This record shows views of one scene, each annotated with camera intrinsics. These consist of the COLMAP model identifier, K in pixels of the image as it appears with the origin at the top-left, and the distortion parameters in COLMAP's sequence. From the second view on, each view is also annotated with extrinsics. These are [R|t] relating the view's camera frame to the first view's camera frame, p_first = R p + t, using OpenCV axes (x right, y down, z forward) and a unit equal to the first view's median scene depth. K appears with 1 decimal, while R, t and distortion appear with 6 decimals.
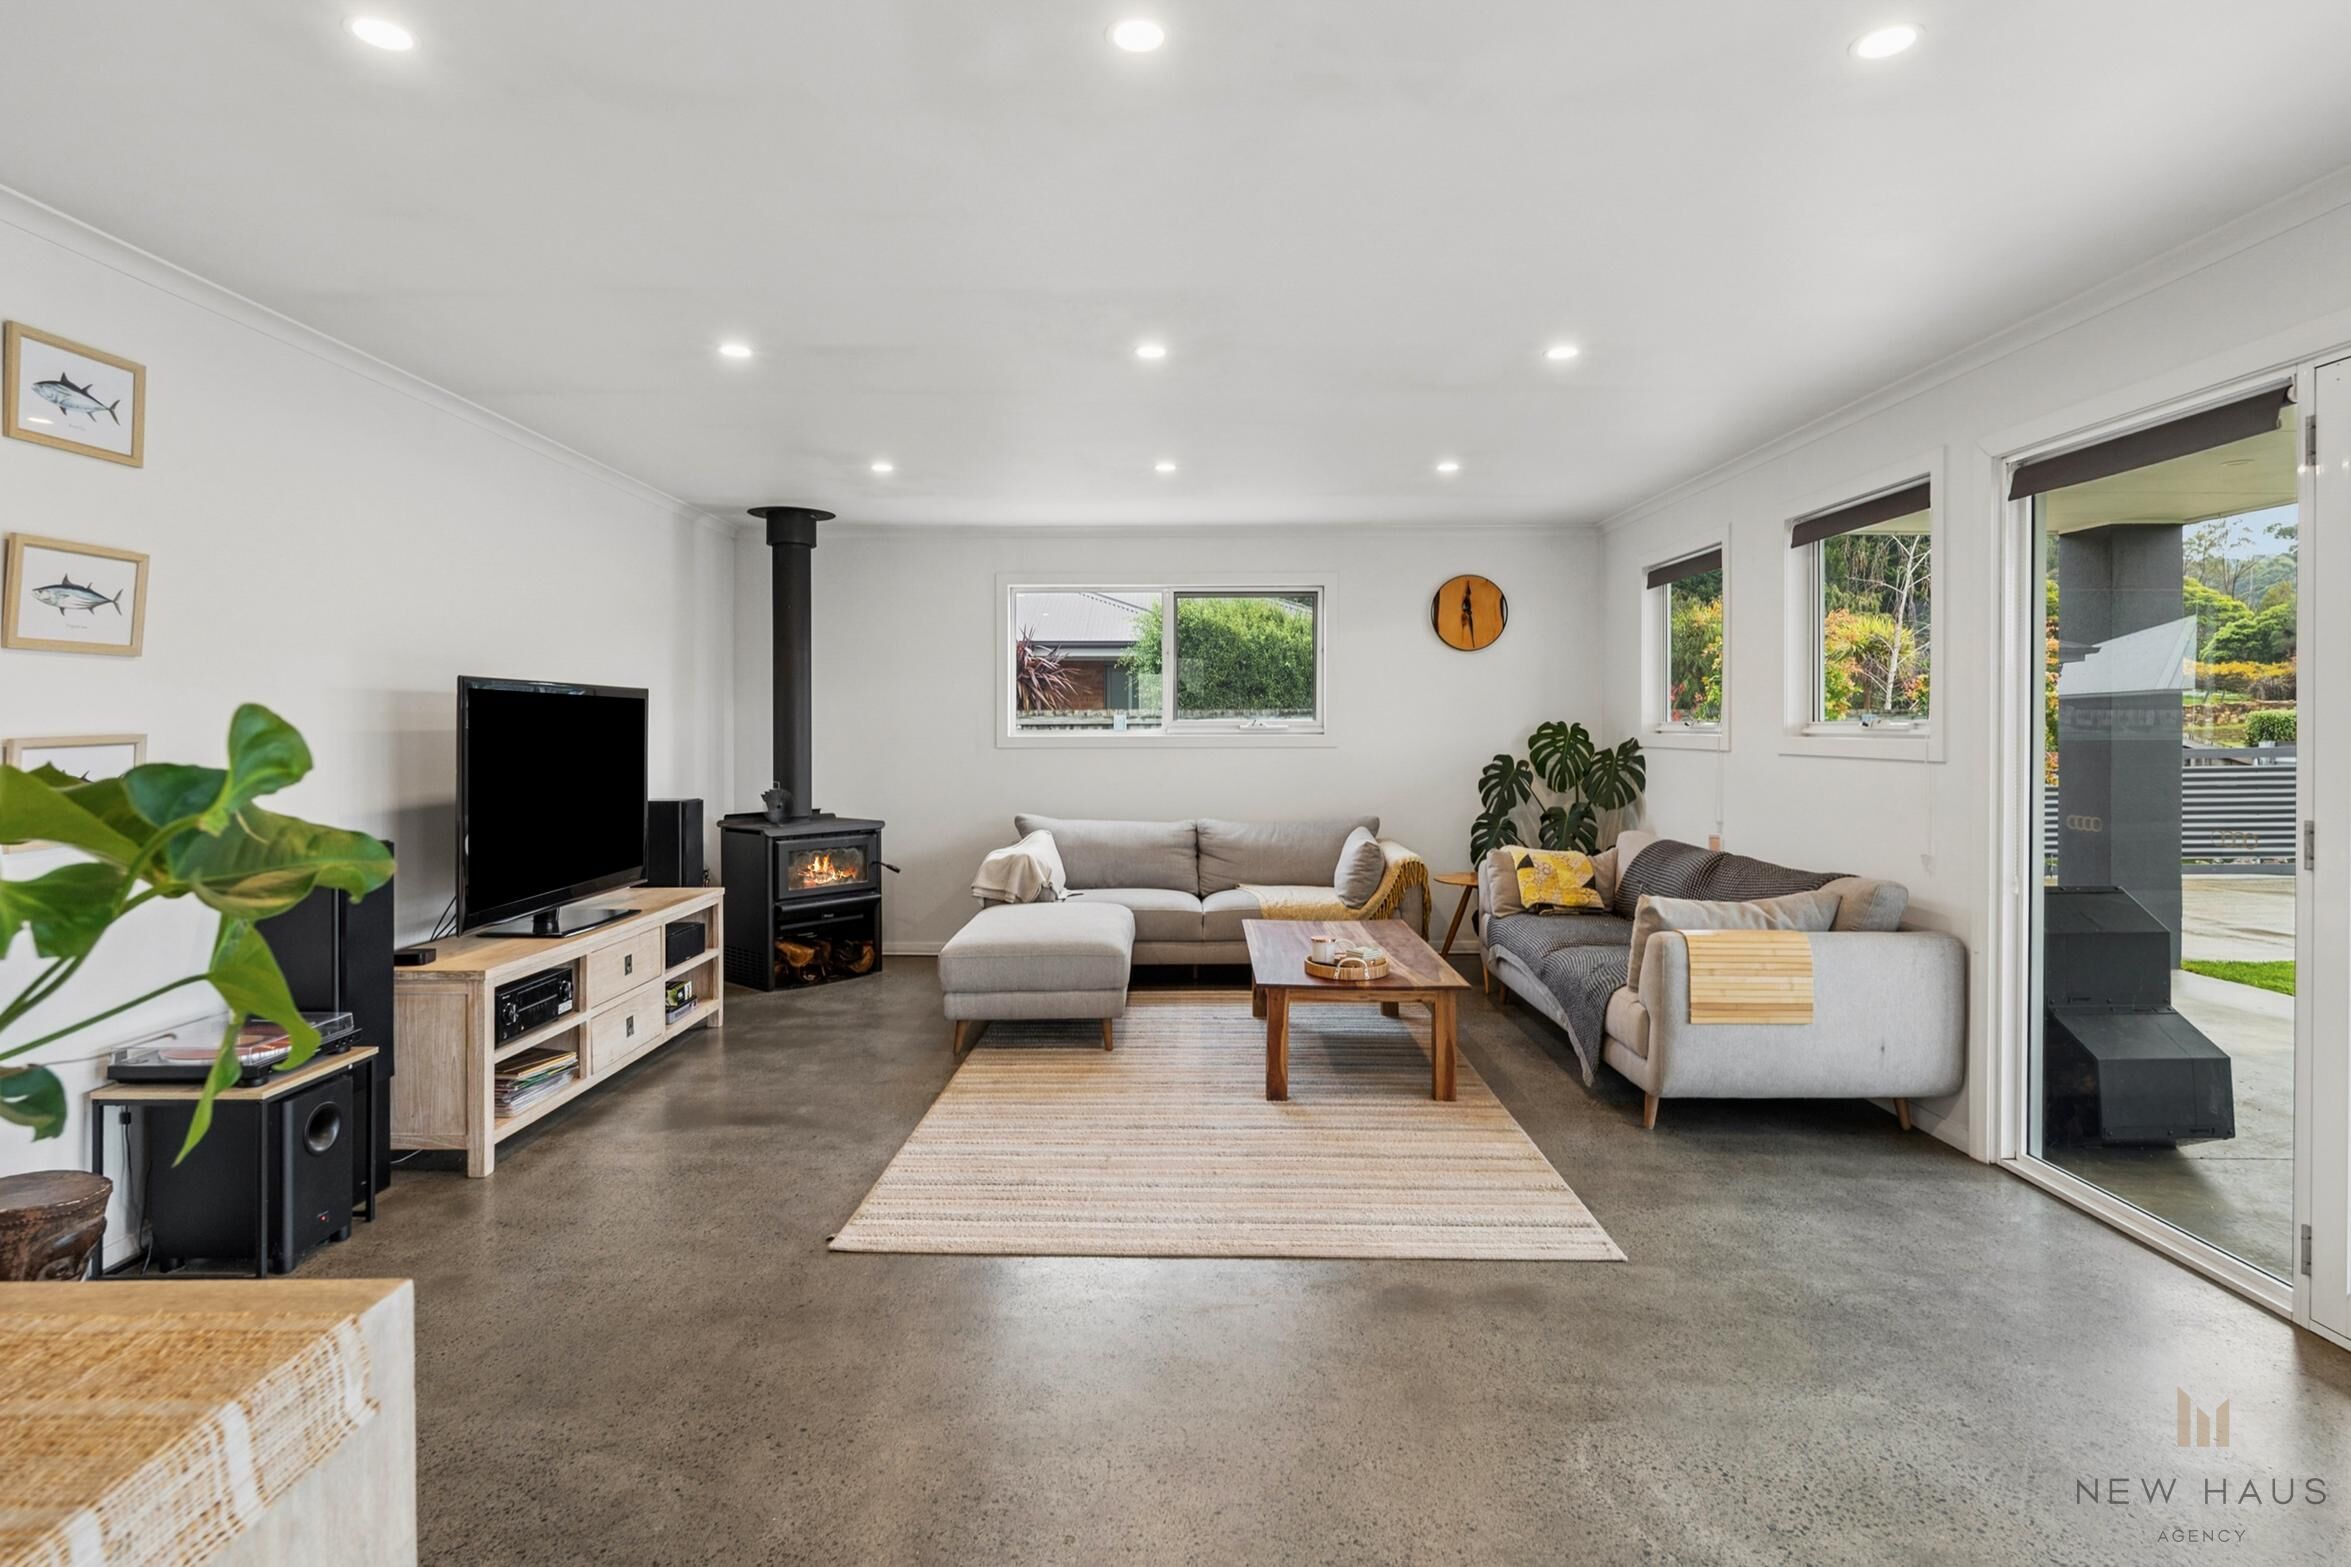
lens RADIAL K [[1182.3, 0, 1175.3], [0, 1182.3, 734.3], [0, 0, 1]] dist [0.002309, 0.000877]
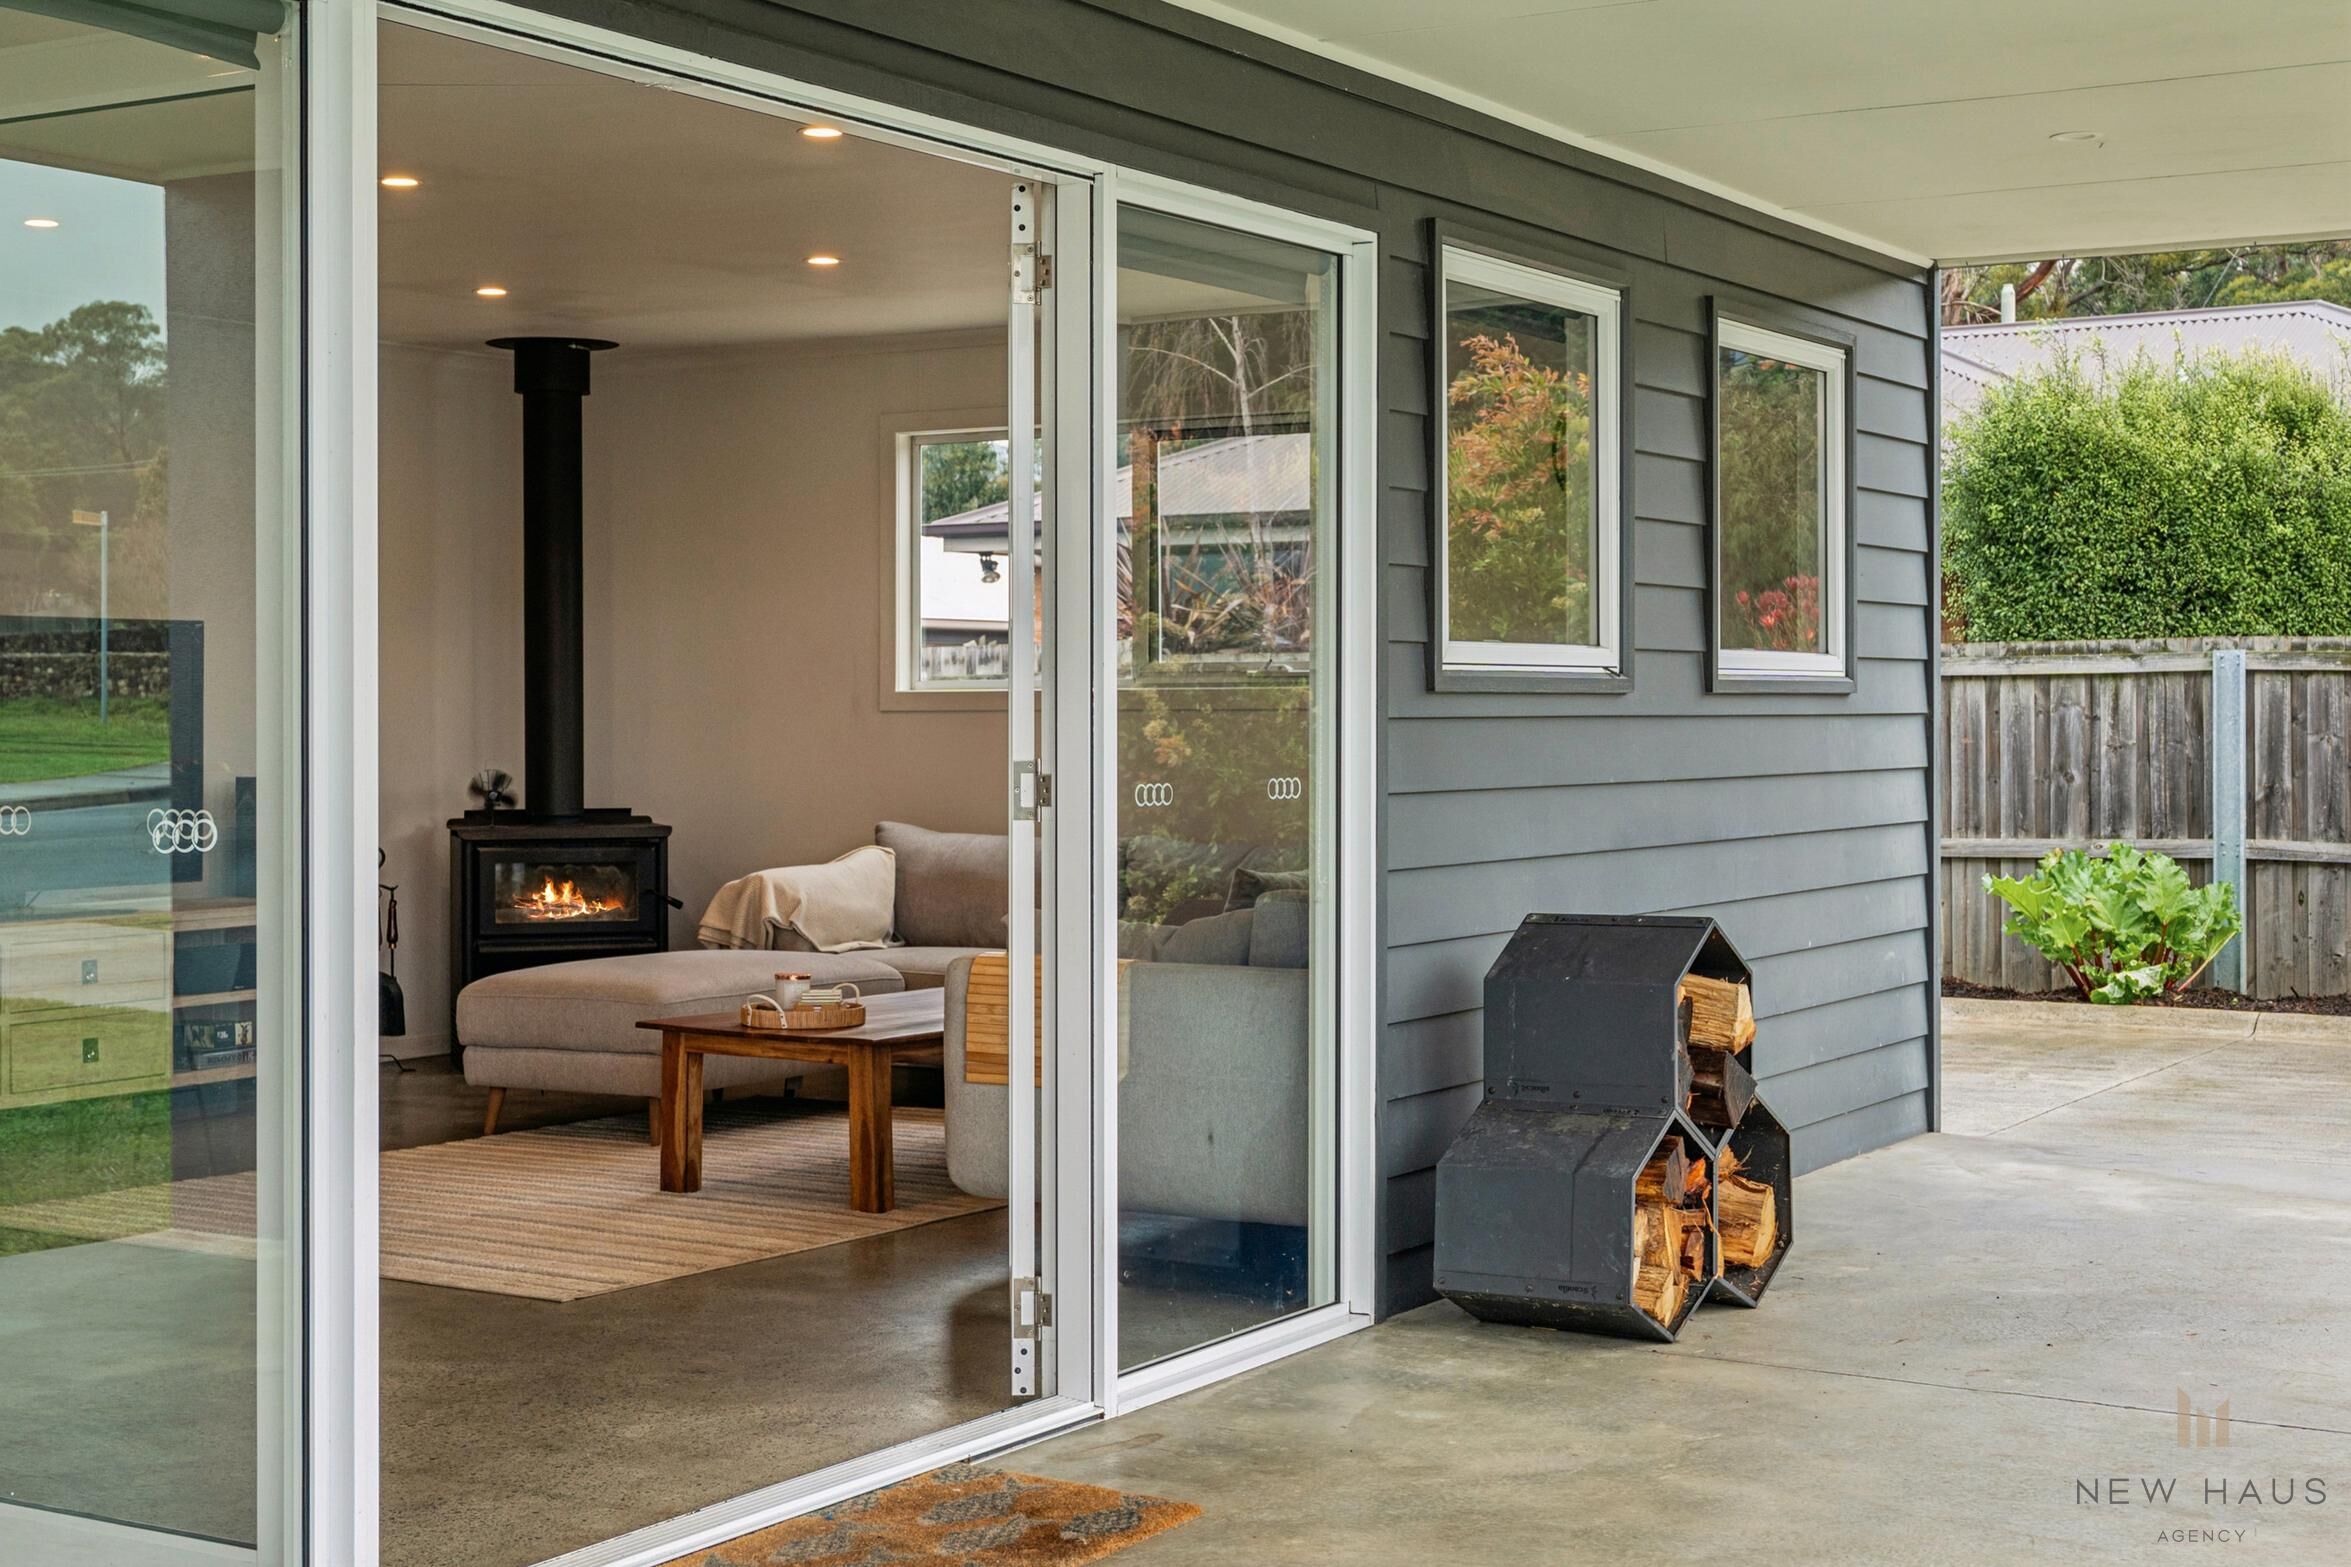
lens RADIAL K [[3169.2, 0, 1179.6], [0, 3169.2, 733.6], [0, 0, 1]] dist [-0.014512, -0.003517]
pose [[0.857888, 0.001439, -0.513835, 0.958607], [-0.000550, 0.999998, 0.001882, 0.023465], [0.513837, -0.001332, 0.857887, -0.338856]]
